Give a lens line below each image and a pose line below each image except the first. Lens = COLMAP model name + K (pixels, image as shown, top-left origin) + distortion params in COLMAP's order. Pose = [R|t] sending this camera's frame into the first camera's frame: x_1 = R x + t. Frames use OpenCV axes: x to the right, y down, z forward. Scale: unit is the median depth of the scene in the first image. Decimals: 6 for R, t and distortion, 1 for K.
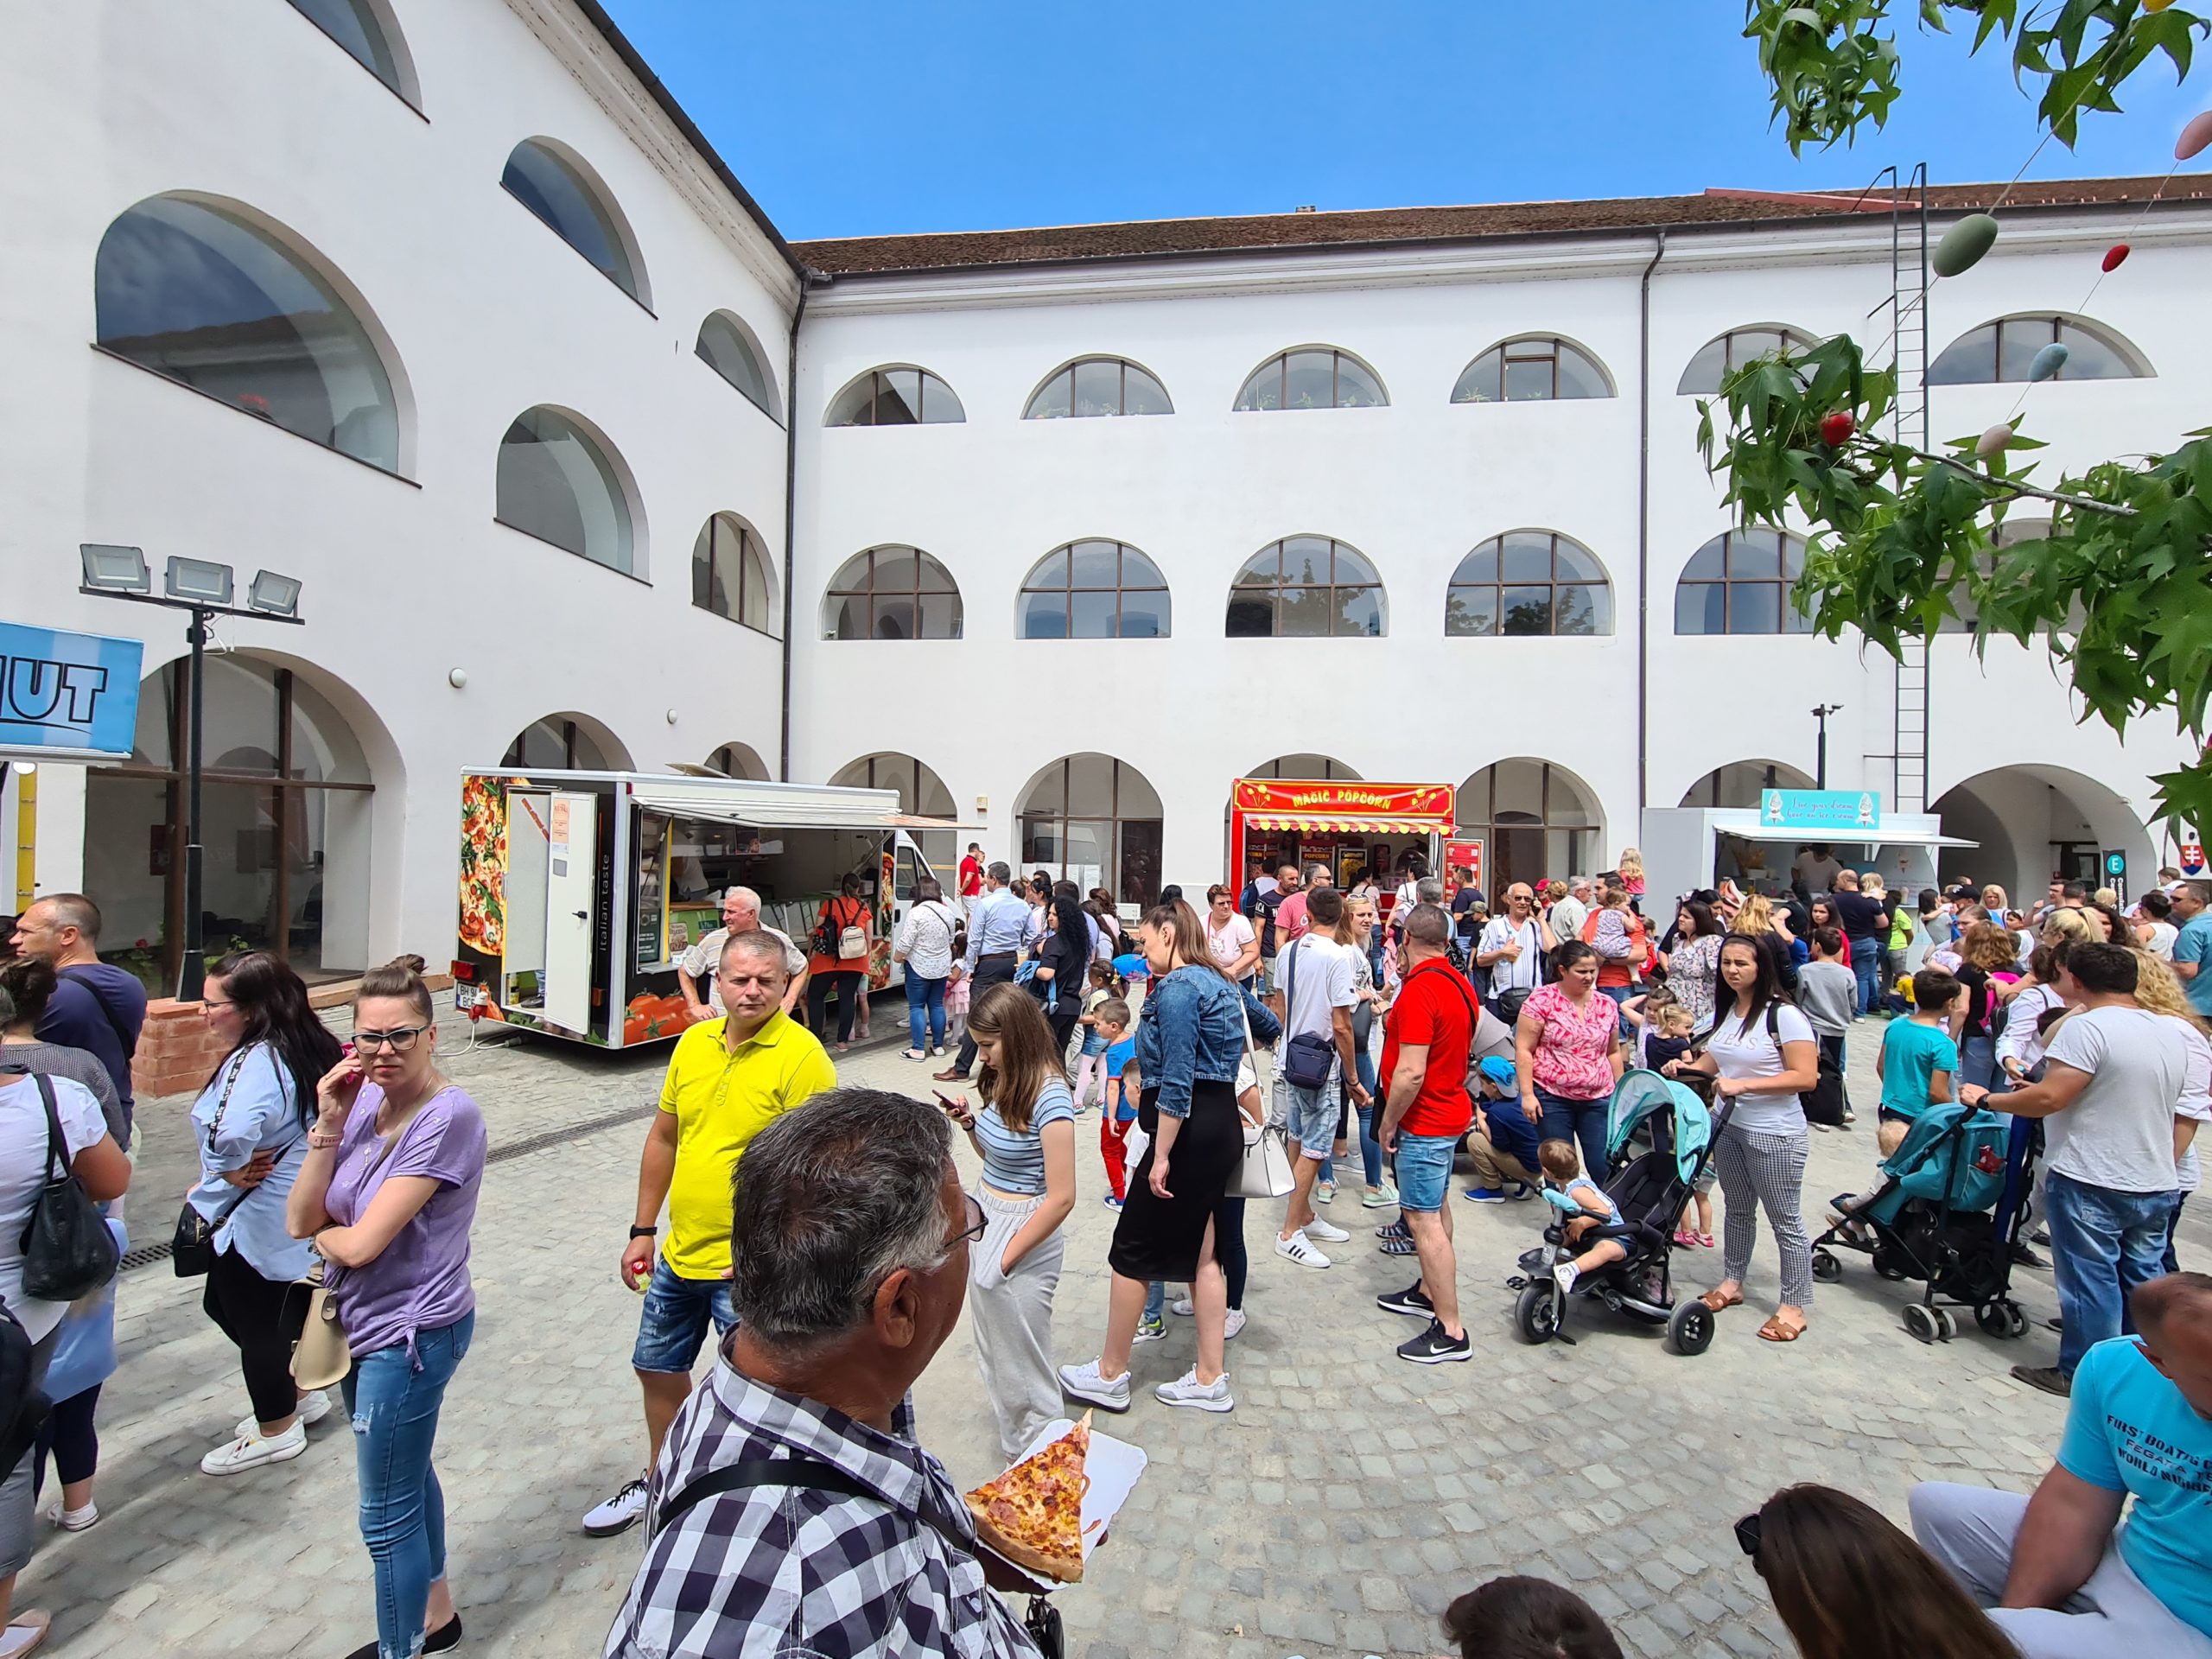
lens RADIAL K [[889.6, 0, 1107.8], [0, 889.6, 817.0], [0, 0, 1]] dist [-0.008938, -0.000200]
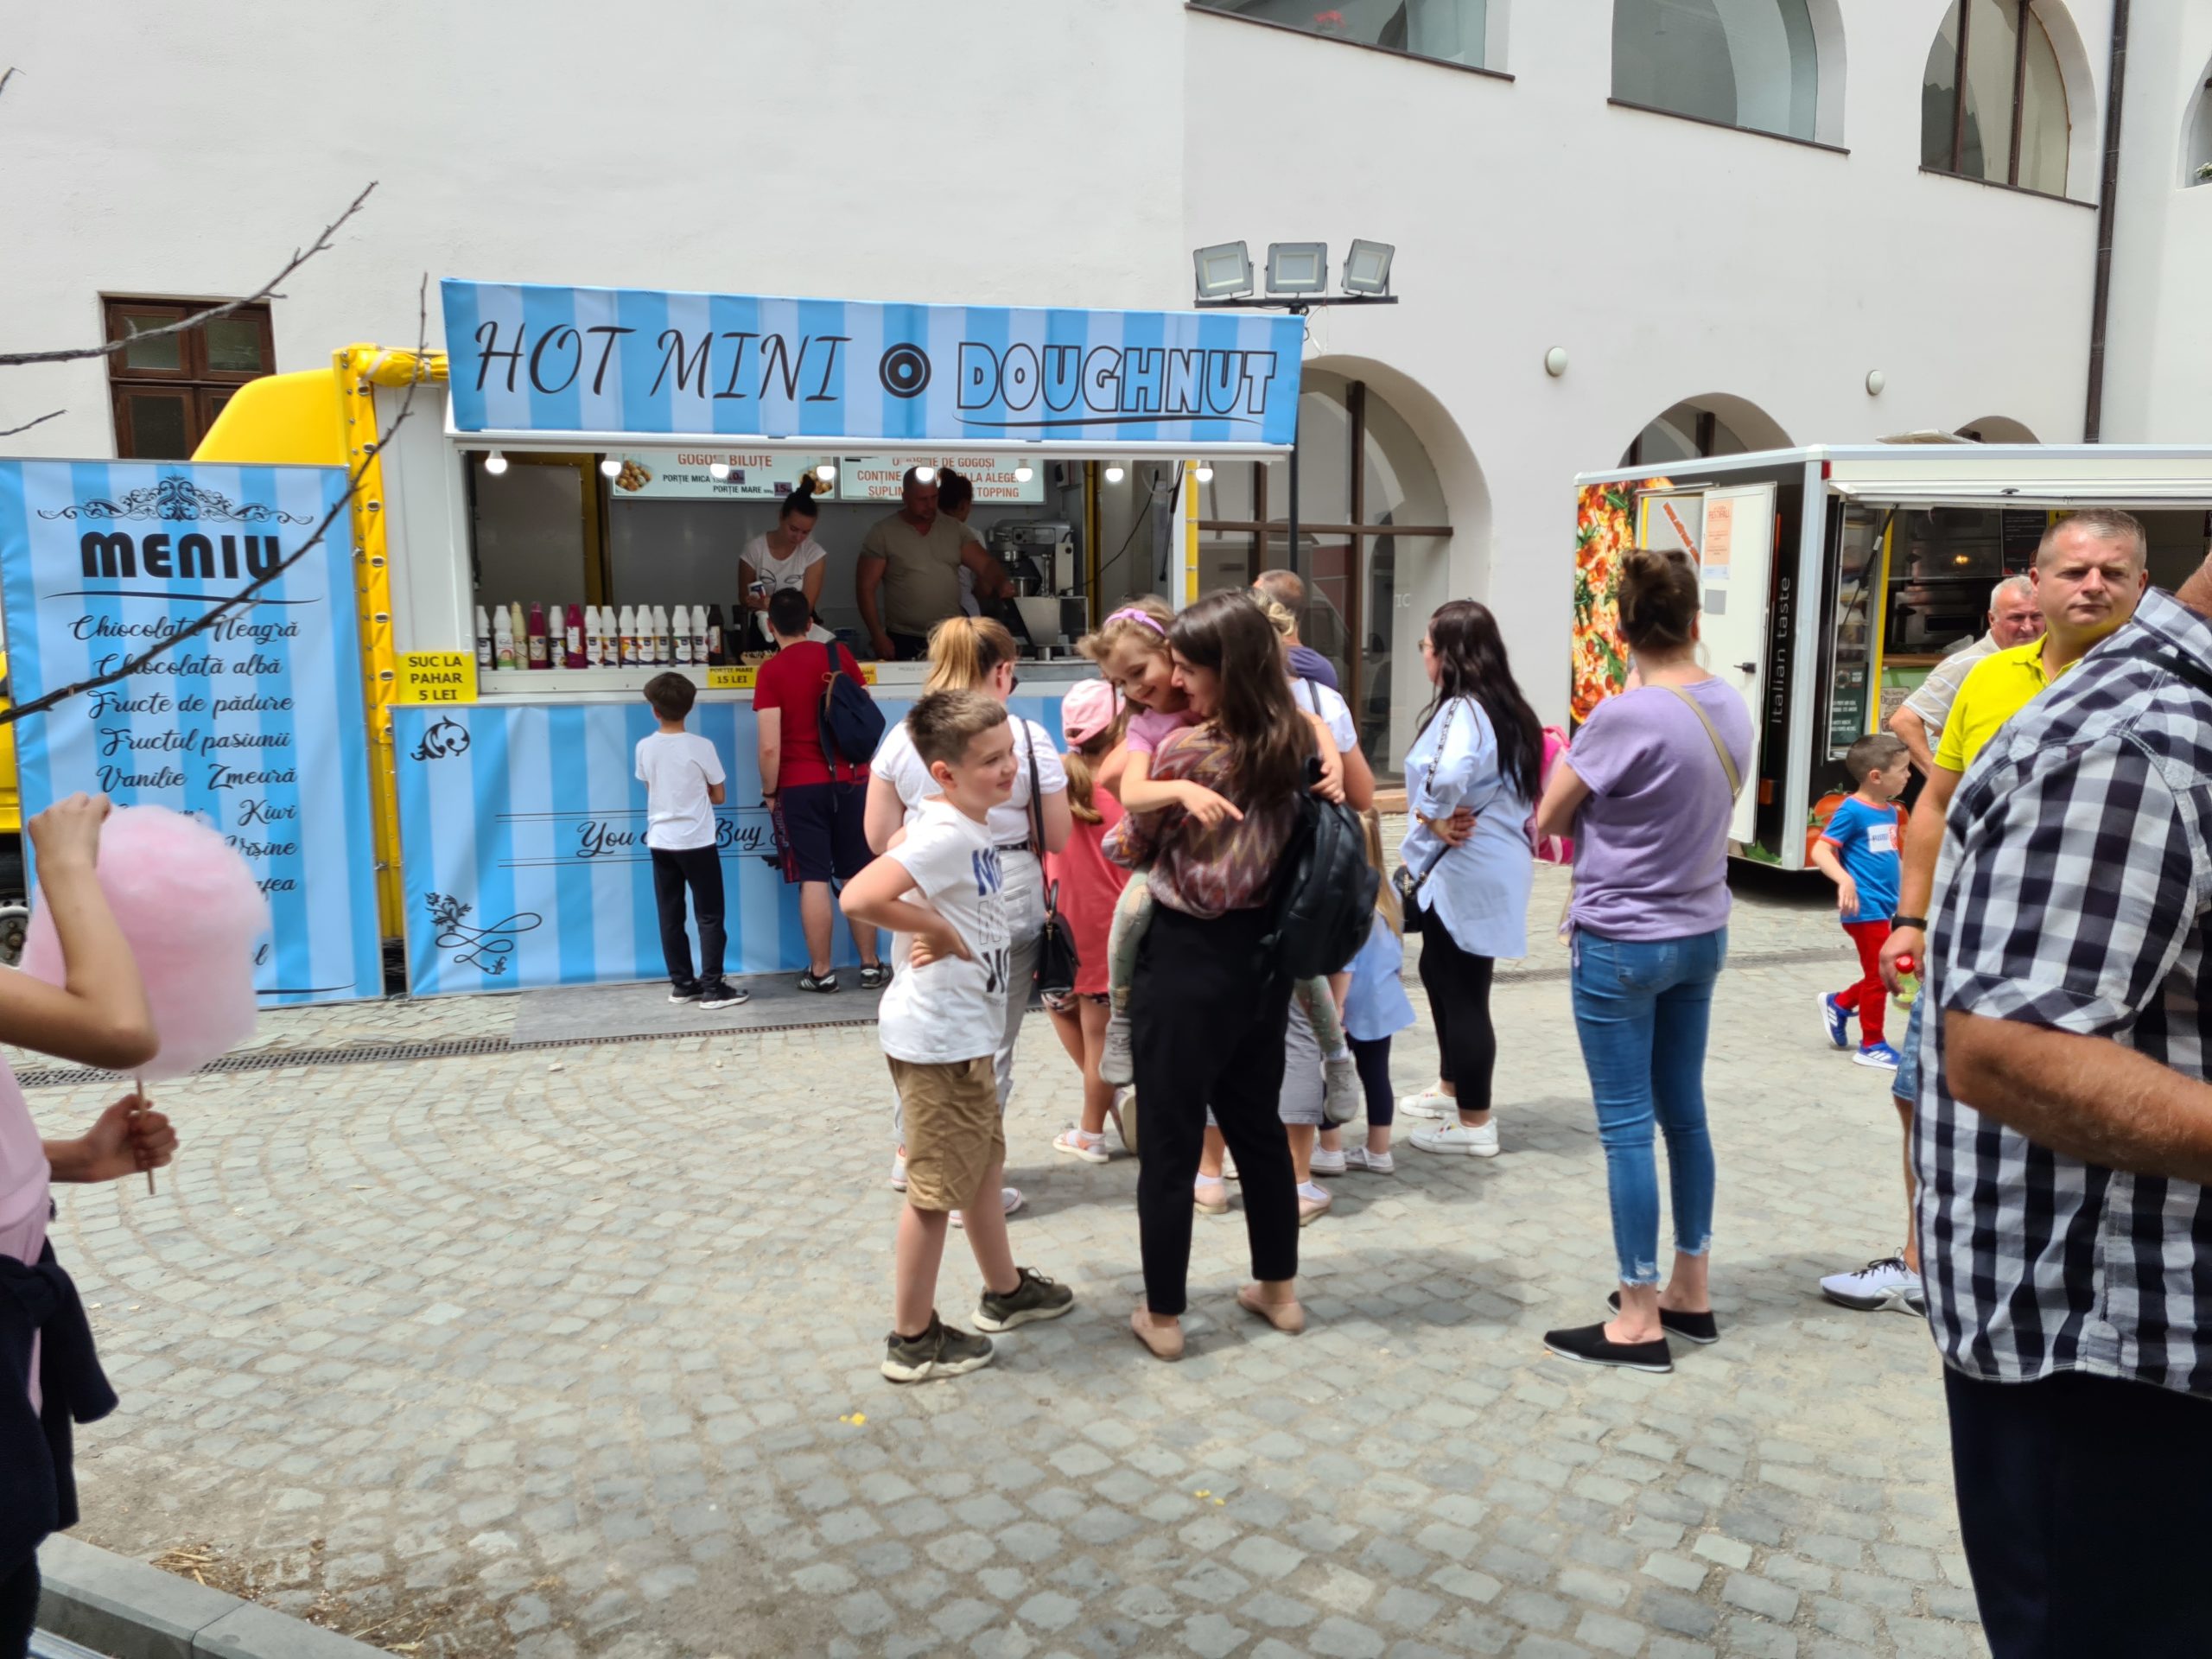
lens RADIAL K [[1596.9, 0, 1093.6], [0, 1596.9, 796.6], [0, 0, 1]] dist [0.064577, -0.053574]
pose [[0.633371, 0.071389, -0.770549, 0.035364], [0.016145, 0.994300, 0.105389, 0.072779], [0.773680, -0.079191, 0.628608, -0.149553]]
